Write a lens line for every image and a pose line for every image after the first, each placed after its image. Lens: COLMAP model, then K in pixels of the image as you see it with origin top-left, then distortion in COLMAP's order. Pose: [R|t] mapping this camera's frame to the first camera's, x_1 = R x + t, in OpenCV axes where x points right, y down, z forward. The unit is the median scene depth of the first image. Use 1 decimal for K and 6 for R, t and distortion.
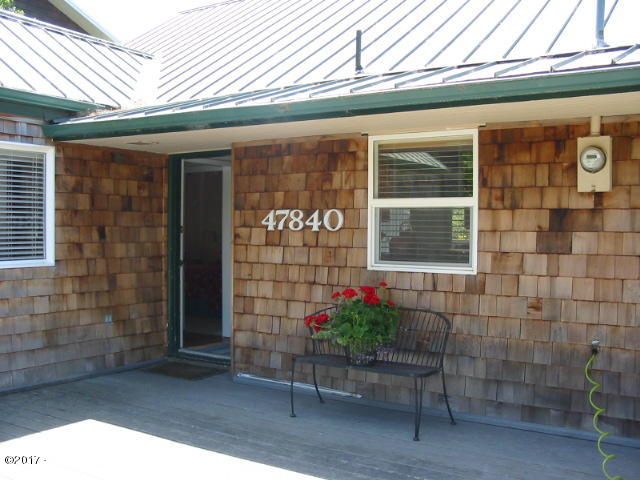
lens RADIAL K [[680.3, 0, 320.0], [0, 680.3, 240.0], [0, 0, 1]] dist [-0.197537, 0.323927]
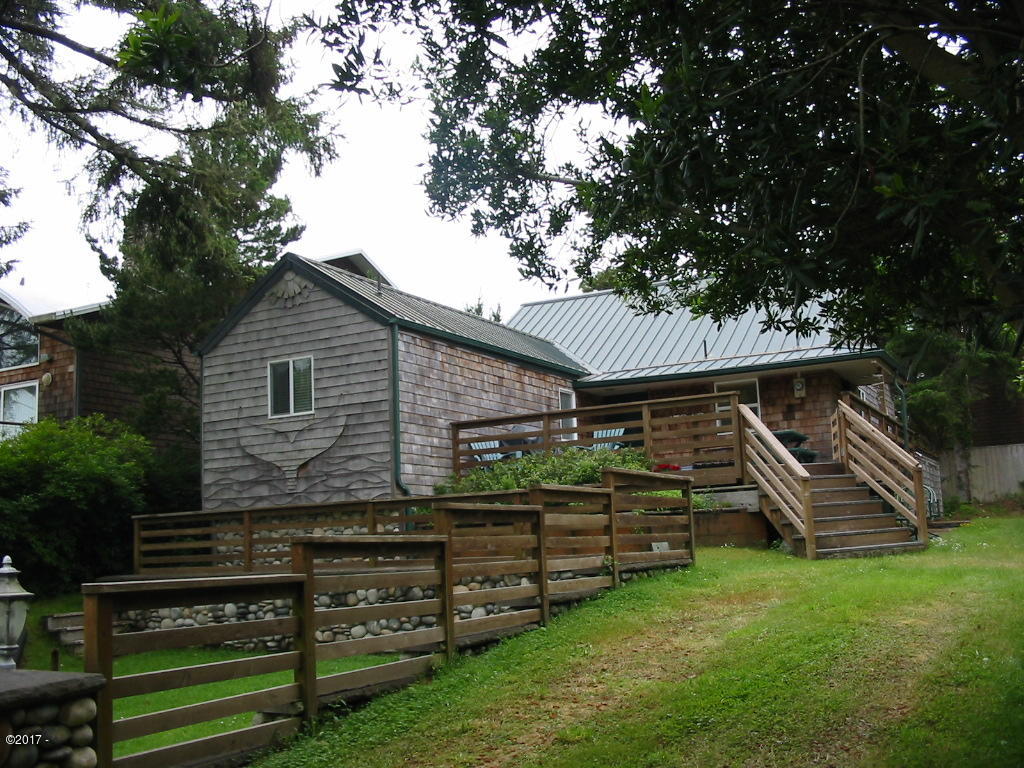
lens RADIAL K [[1088.4, 0, 512.0], [0, 1088.4, 384.0], [0, 0, 1]] dist [-0.197537, 0.323927]
pose [[0.993511, -0.035074, 0.108193, -1.328918], [0.053169, 0.984147, -0.169195, 0.589873], [-0.100544, 0.173850, 0.979626, -3.439677]]
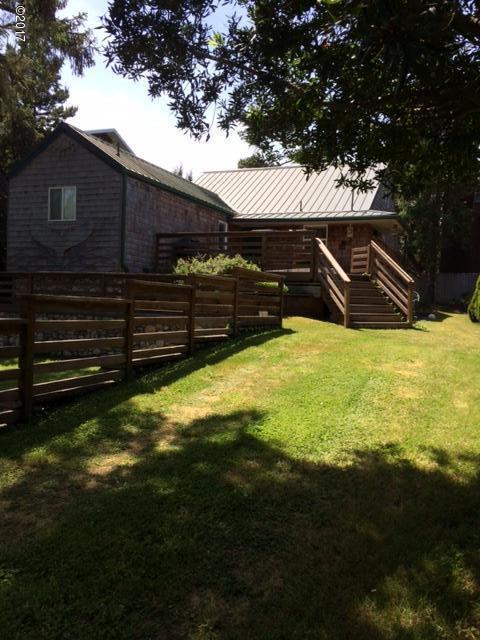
lens RADIAL K [[574.1, 0, 249.0], [0, 574.1, 329.1], [0, 0, 1]] dist [0.011060, -0.009363]
pose [[0.978455, 0.020209, 0.205469, -1.285169], [-0.024832, 0.999493, 0.019947, 0.576992], [-0.204961, -0.024620, 0.978460, -3.296018]]
